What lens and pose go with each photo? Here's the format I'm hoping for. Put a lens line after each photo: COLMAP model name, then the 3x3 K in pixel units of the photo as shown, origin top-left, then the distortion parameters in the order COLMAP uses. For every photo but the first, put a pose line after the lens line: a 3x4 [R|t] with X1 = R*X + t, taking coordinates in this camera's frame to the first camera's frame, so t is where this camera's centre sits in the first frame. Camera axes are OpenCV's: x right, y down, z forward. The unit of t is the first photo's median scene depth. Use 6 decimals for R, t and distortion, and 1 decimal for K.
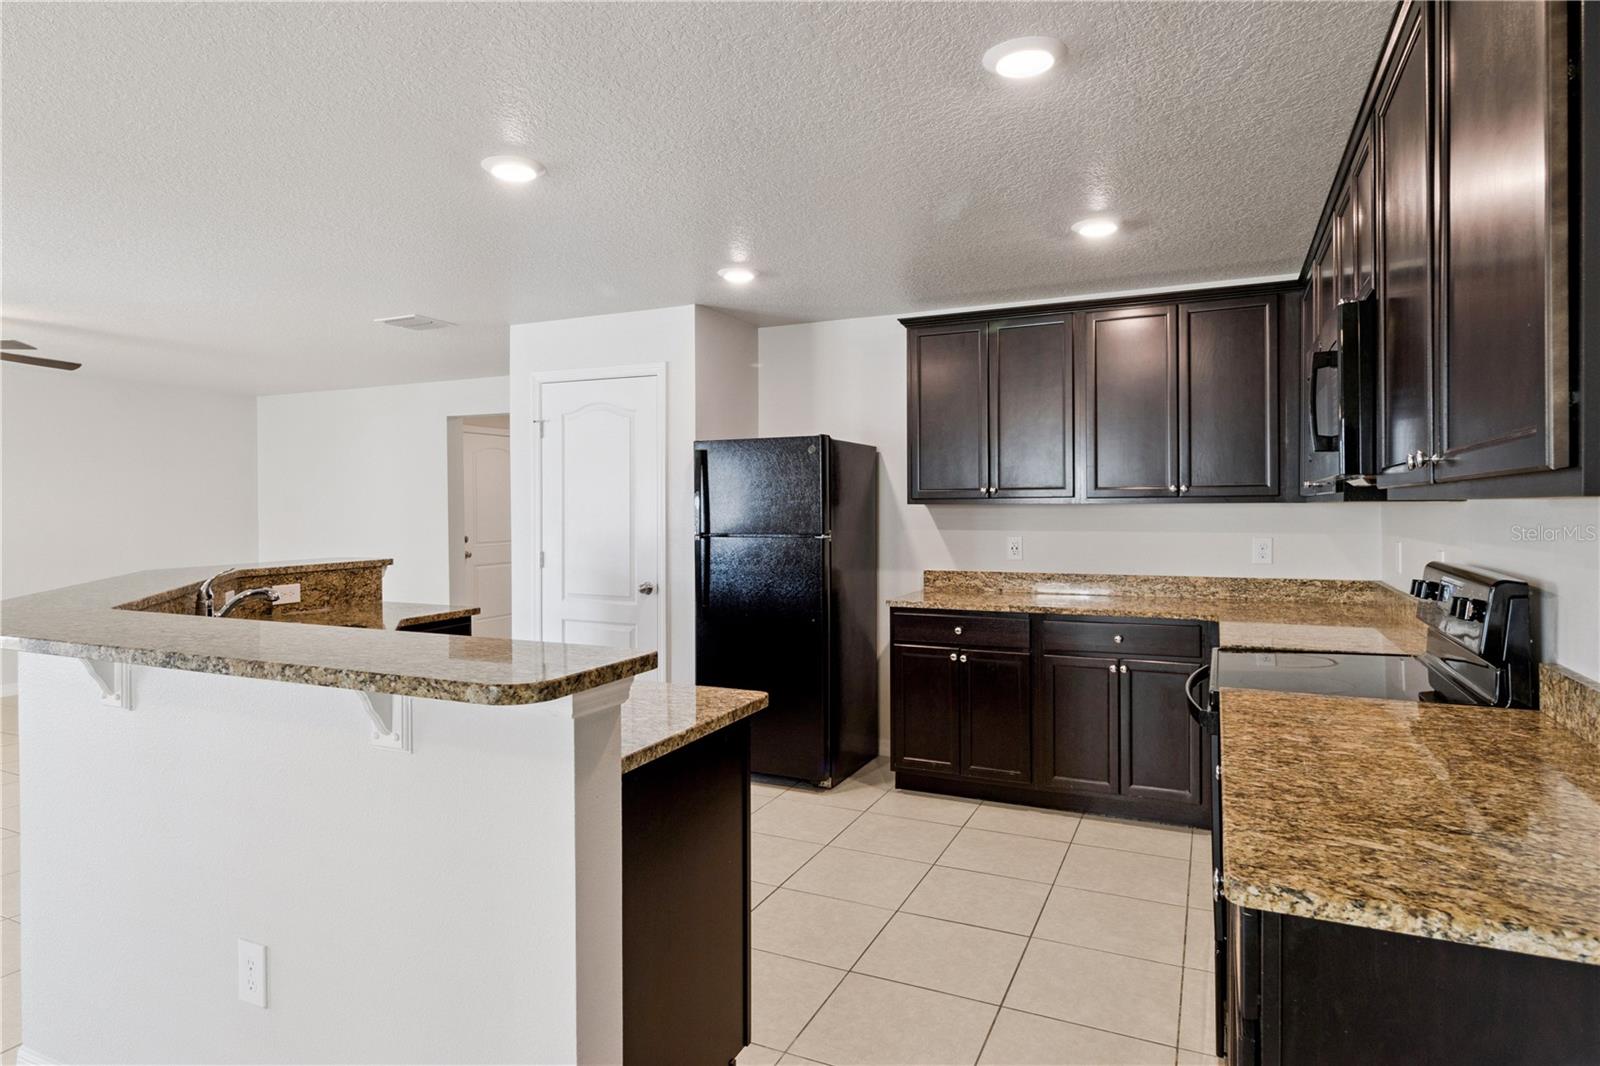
lens RADIAL K [[943.0, 0, 786.8], [0, 943.0, 500.2], [0, 0, 1]] dist [0.004103, 0.009033]
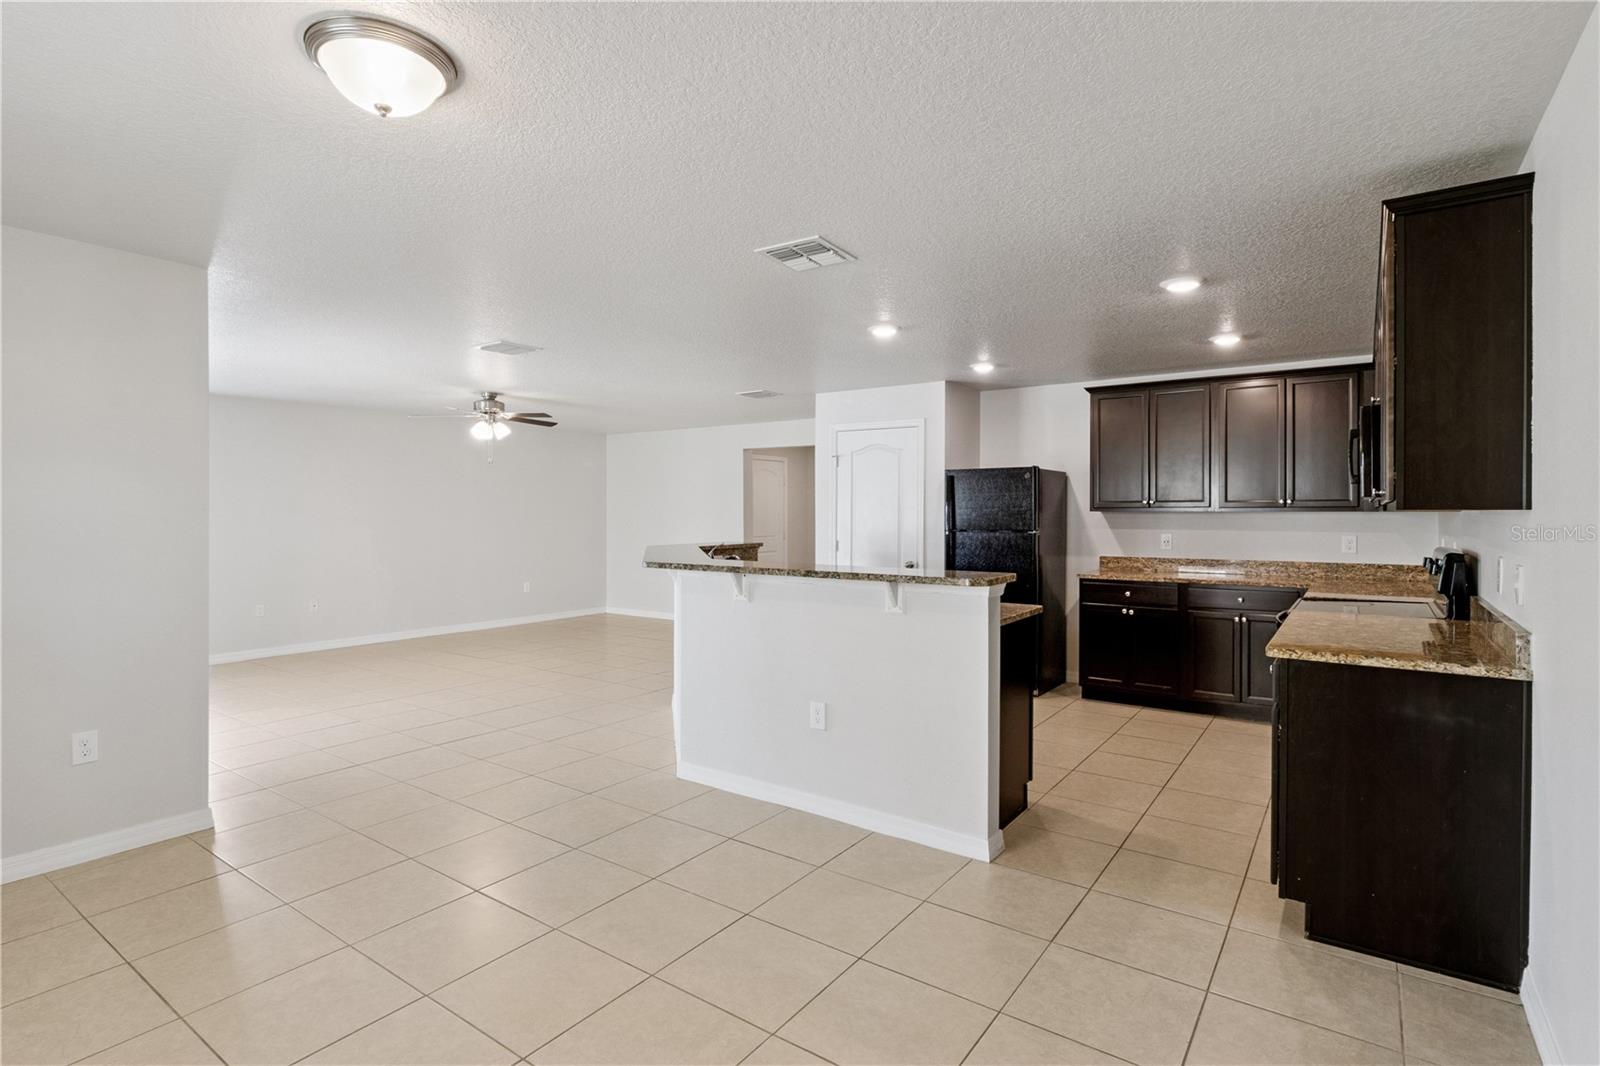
lens RADIAL K [[806.9, 0, 786.4], [0, 806.9, 509.8], [0, 0, 1]] dist [0.000490, -0.002268]
pose [[0.982041, 0.004760, -0.188610, -0.112651], [-0.003990, 0.999982, 0.004462, -0.001984], [0.188628, -0.003629, 0.982042, -0.378233]]
